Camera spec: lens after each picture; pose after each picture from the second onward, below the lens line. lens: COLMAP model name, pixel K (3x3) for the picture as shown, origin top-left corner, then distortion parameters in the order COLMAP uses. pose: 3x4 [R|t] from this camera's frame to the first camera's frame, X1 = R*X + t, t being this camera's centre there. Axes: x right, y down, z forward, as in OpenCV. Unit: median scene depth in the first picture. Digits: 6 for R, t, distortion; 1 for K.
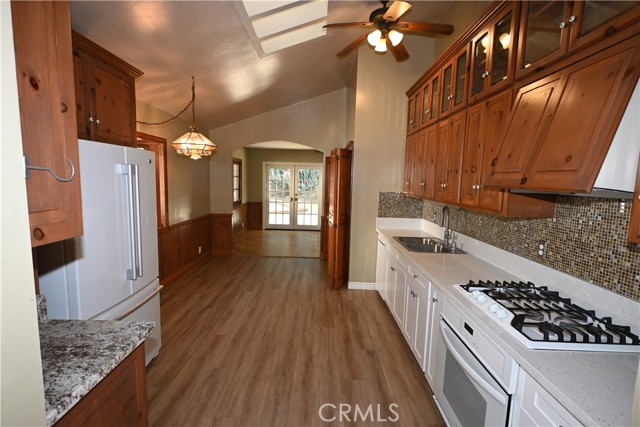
lens RADIAL K [[319.1, 0, 318.9], [0, 319.1, 216.7], [0, 0, 1]] dist [-0.003027, 0.002630]
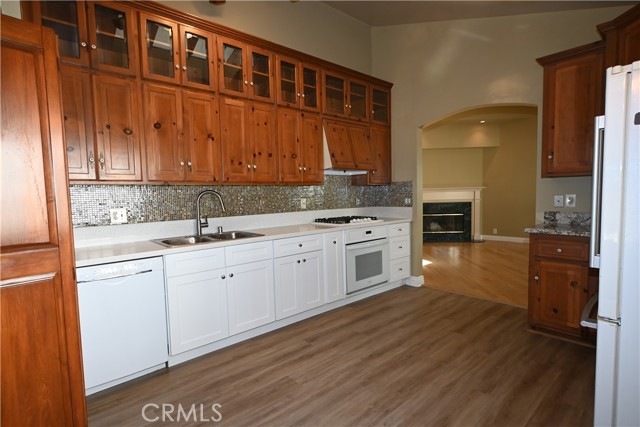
lens RADIAL K [[319.1, 0, 320.2], [0, 319.1, 213.6], [0, 0, 1]] dist [-0.003027, 0.002630]
pose [[-0.668635, -0.059780, 0.741184, -0.599683], [0.092241, 0.982396, 0.162448, -0.106120], [-0.737847, 0.176986, -0.651350, 1.707986]]
